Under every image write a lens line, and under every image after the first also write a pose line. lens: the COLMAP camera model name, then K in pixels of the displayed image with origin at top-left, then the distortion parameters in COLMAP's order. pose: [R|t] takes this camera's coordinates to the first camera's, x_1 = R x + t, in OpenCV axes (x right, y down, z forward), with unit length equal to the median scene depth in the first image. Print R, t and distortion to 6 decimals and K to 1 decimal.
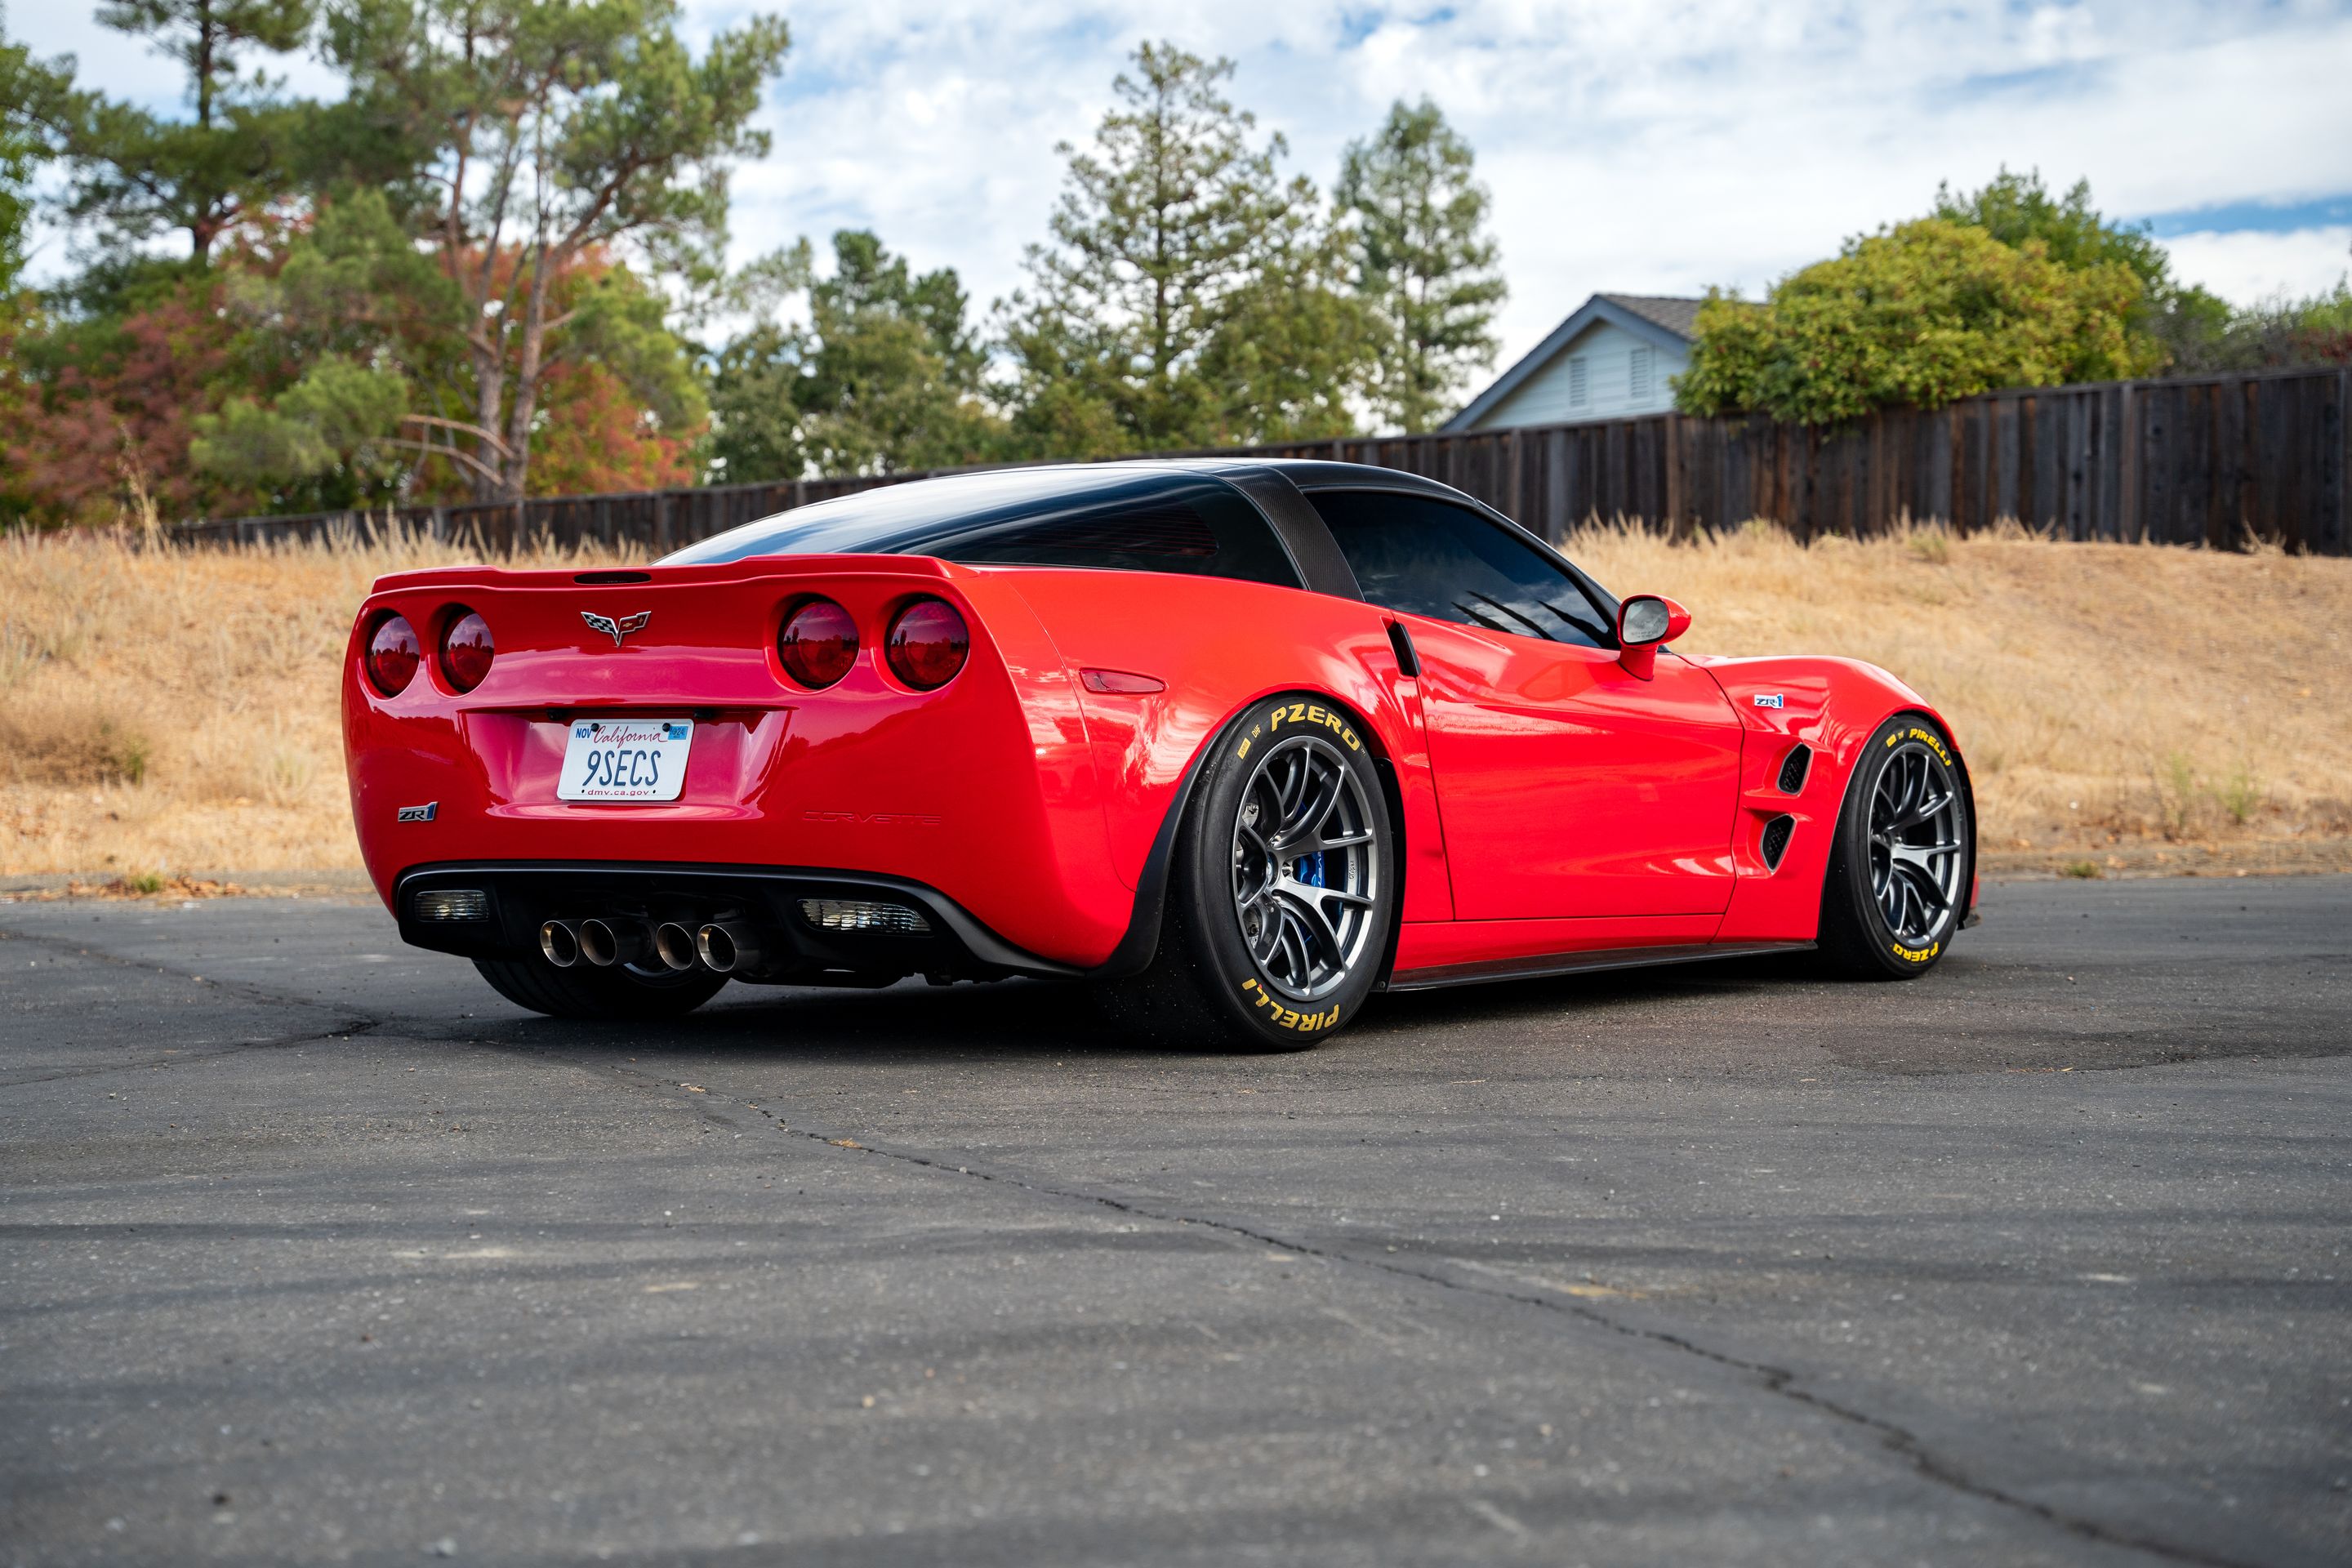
lens RADIAL K [[3824.1, 0, 1176.0], [0, 3824.1, 784.0], [0, 0, 1]] dist [0.154347, 0.144794]
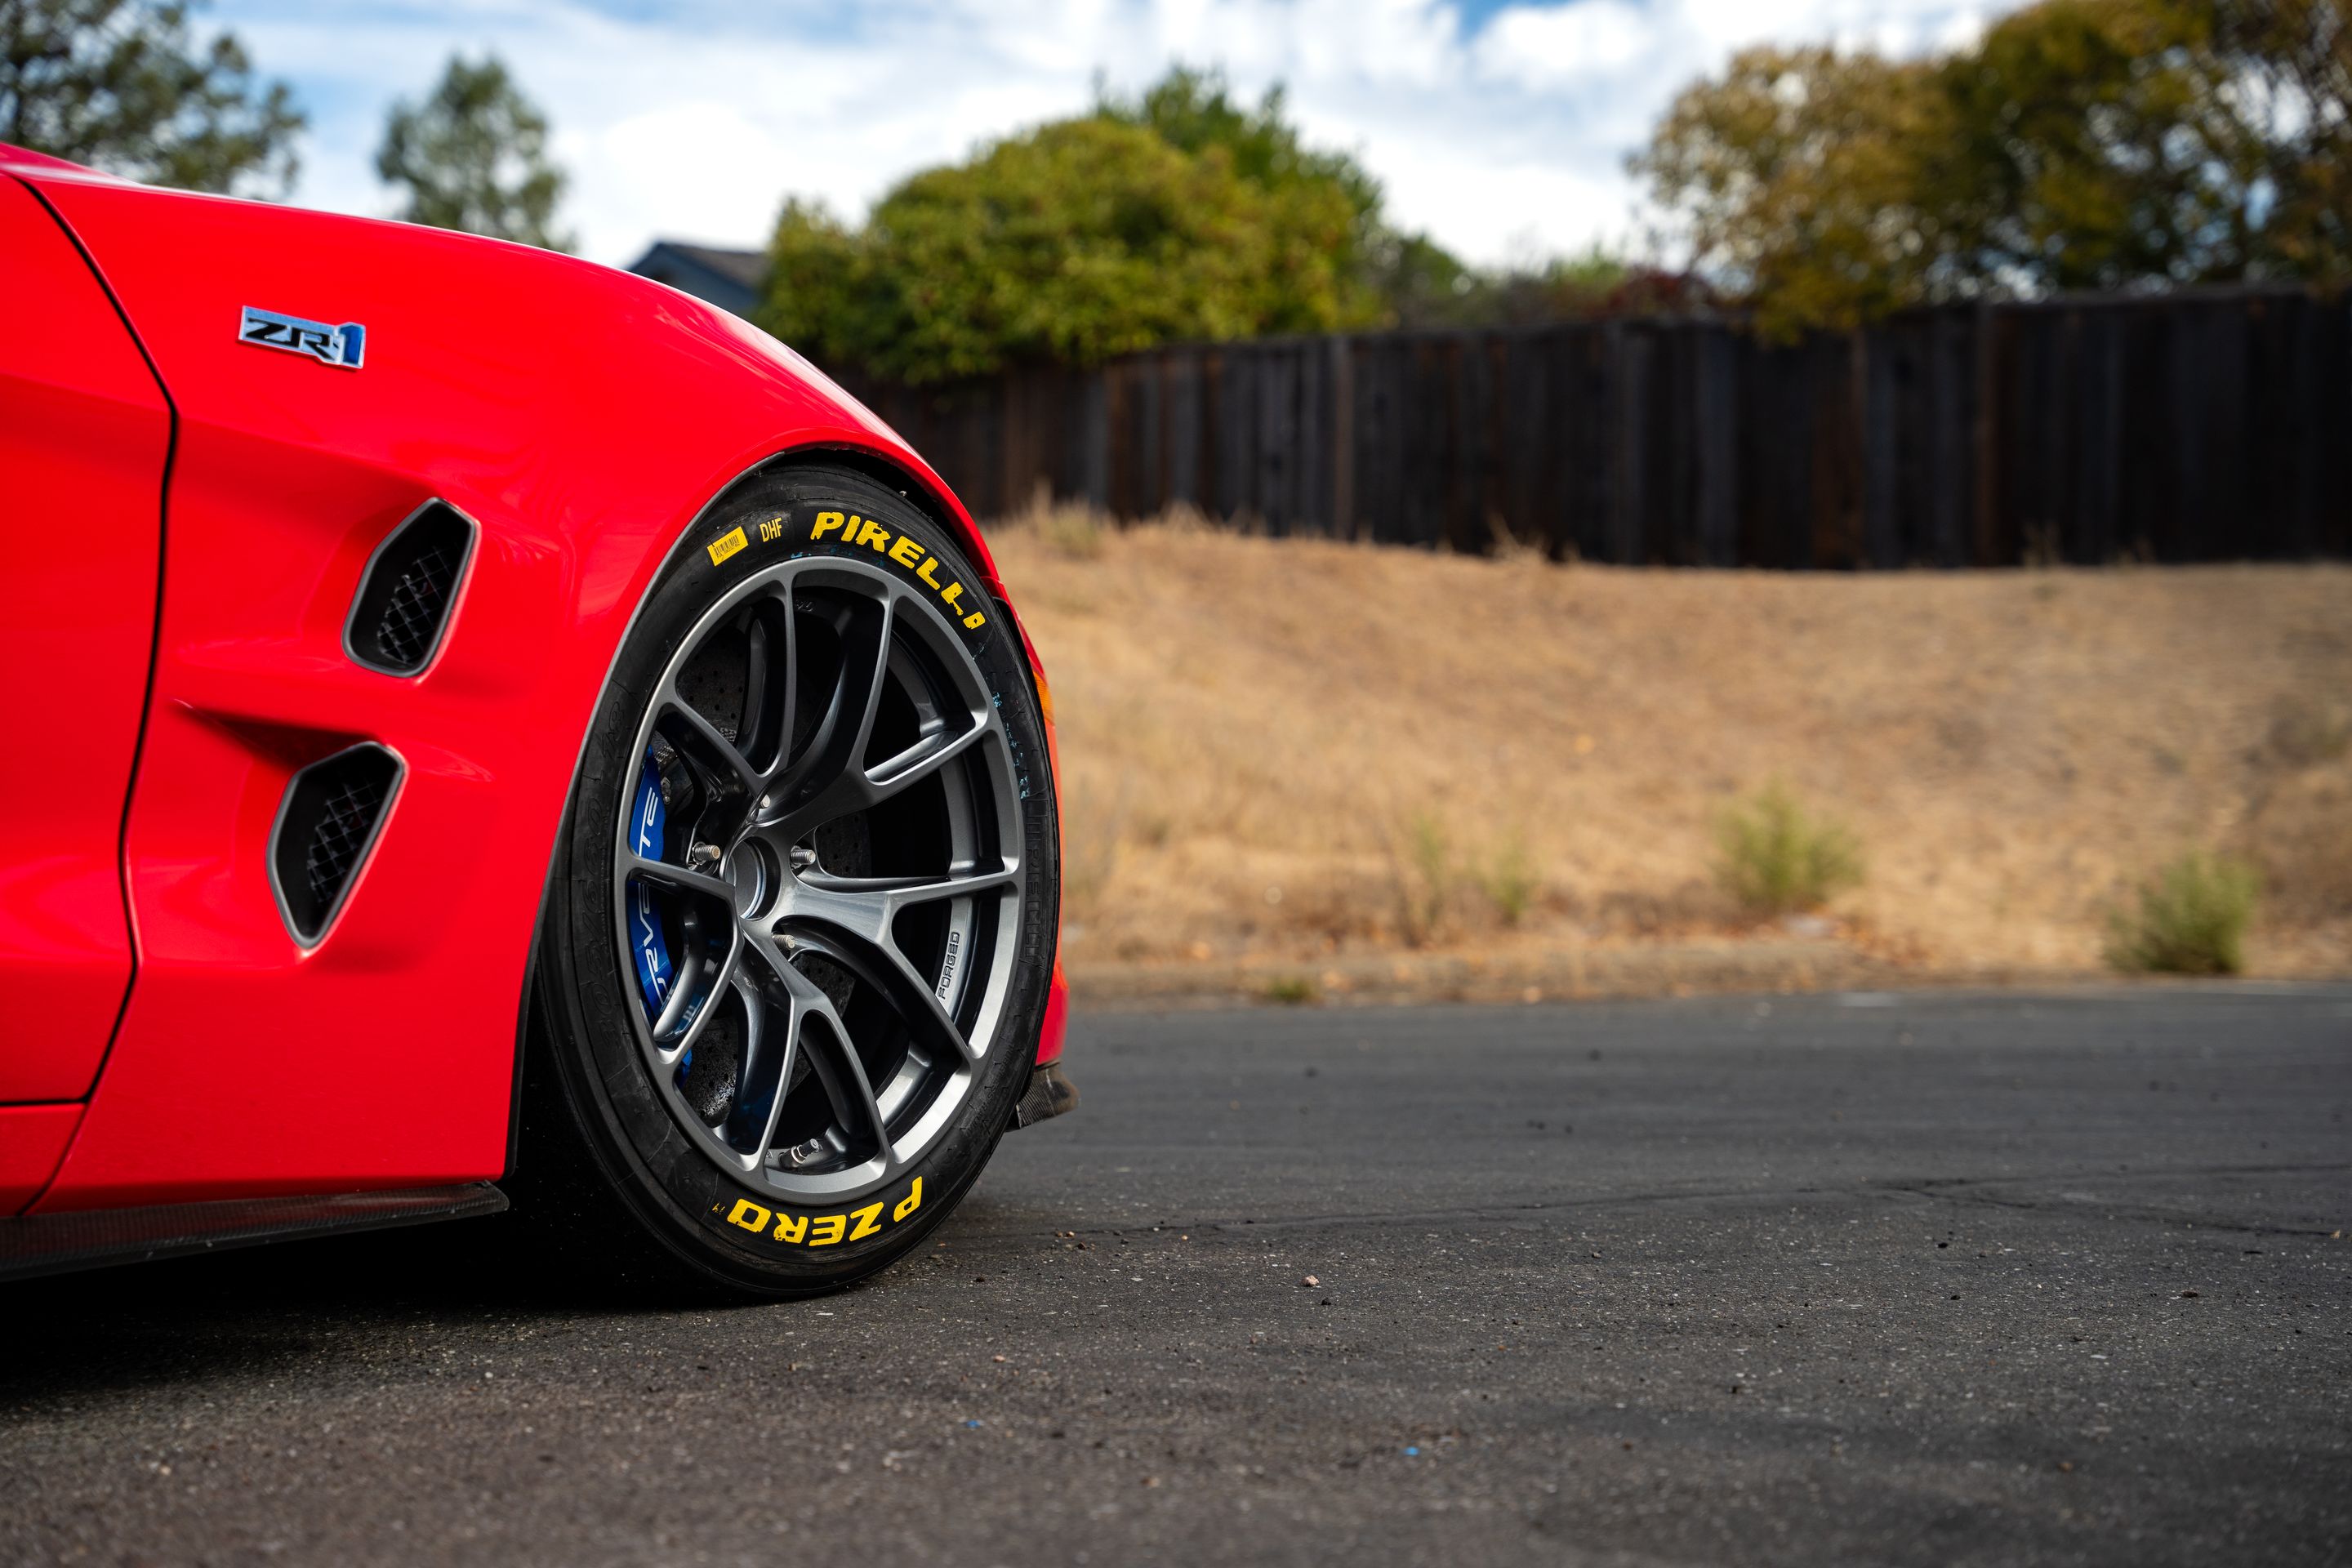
lens RADIAL K [[4459.2, 0, 1178.7], [0, 4459.2, 764.6], [0, 0, 1]] dist [0.250483, 0.526373]
pose [[0.977962, 0.011789, 0.208448, 0.038036], [-0.005304, 0.999485, -0.031644, 0.004920], [-0.208714, 0.029841, 0.977521, 0.169983]]
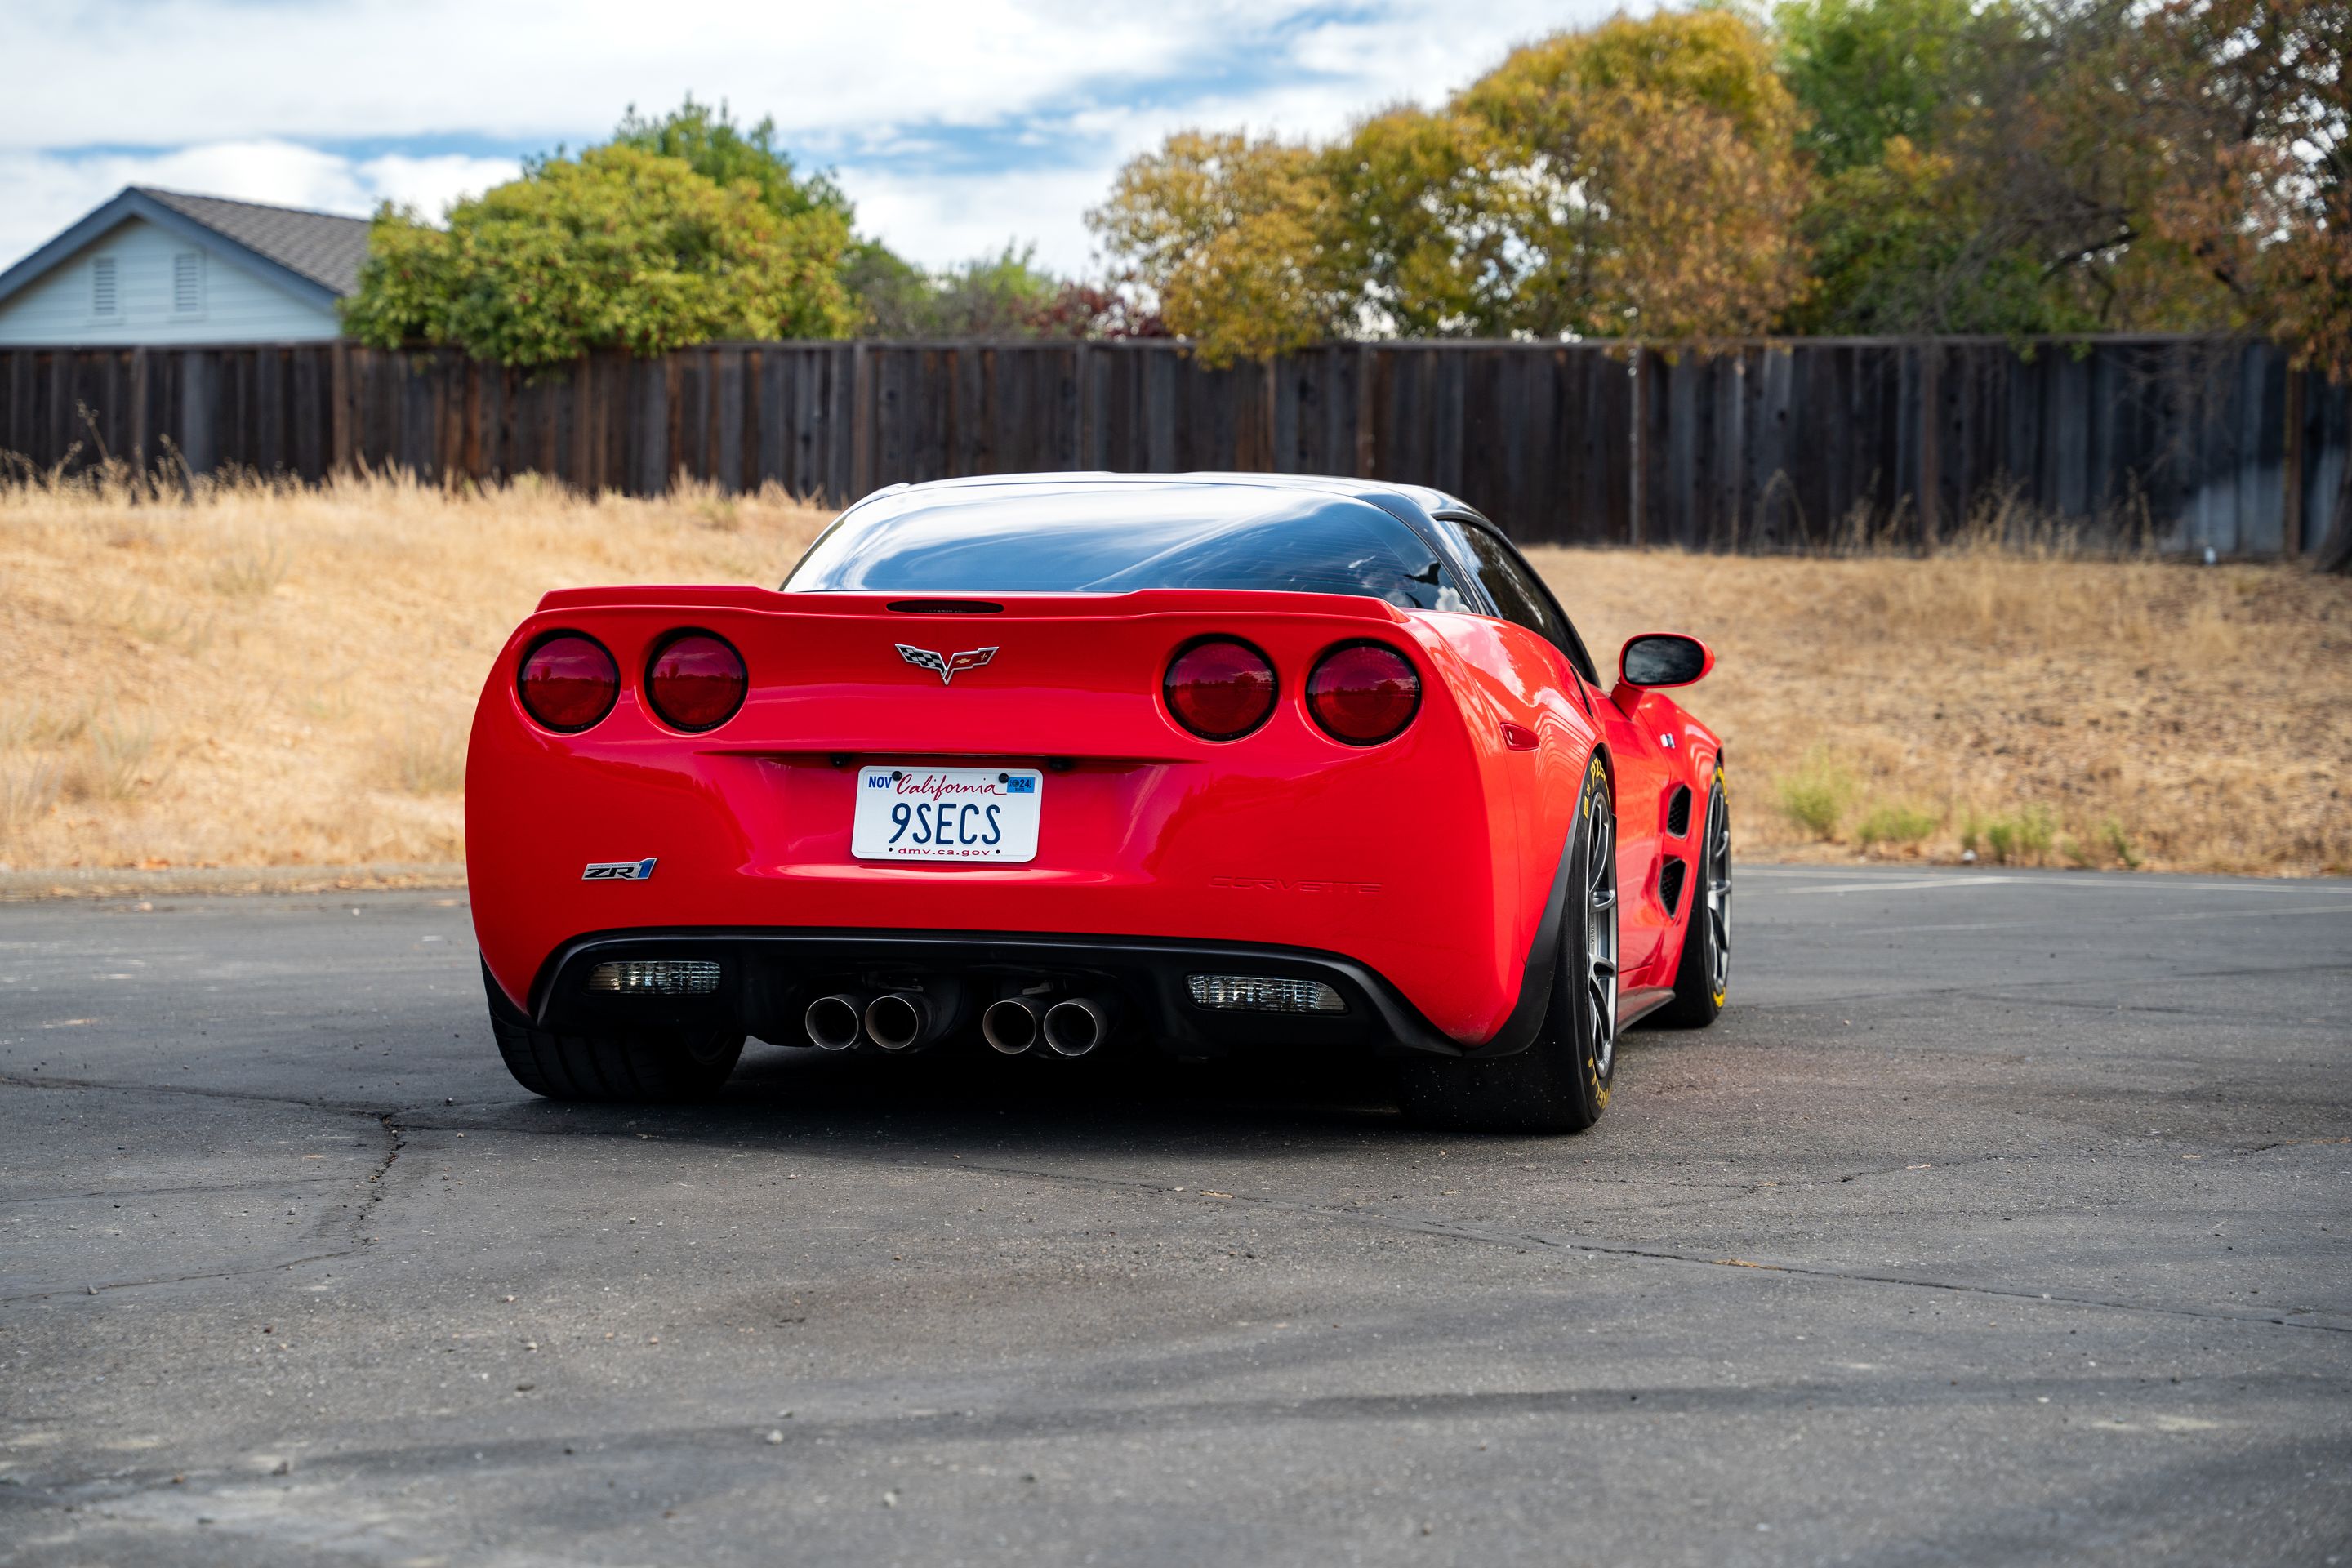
lens RADIAL K [[4266.0, 0, 1194.3], [0, 4266.0, 754.7], [0, 0, 1]] dist [0.218249, 0.358322]
pose [[0.911929, 0.012068, 0.410170, -0.101932], [-0.013074, 0.999914, -0.000352, -0.004200], [-0.410139, -0.005041, 0.912009, 0.018284]]
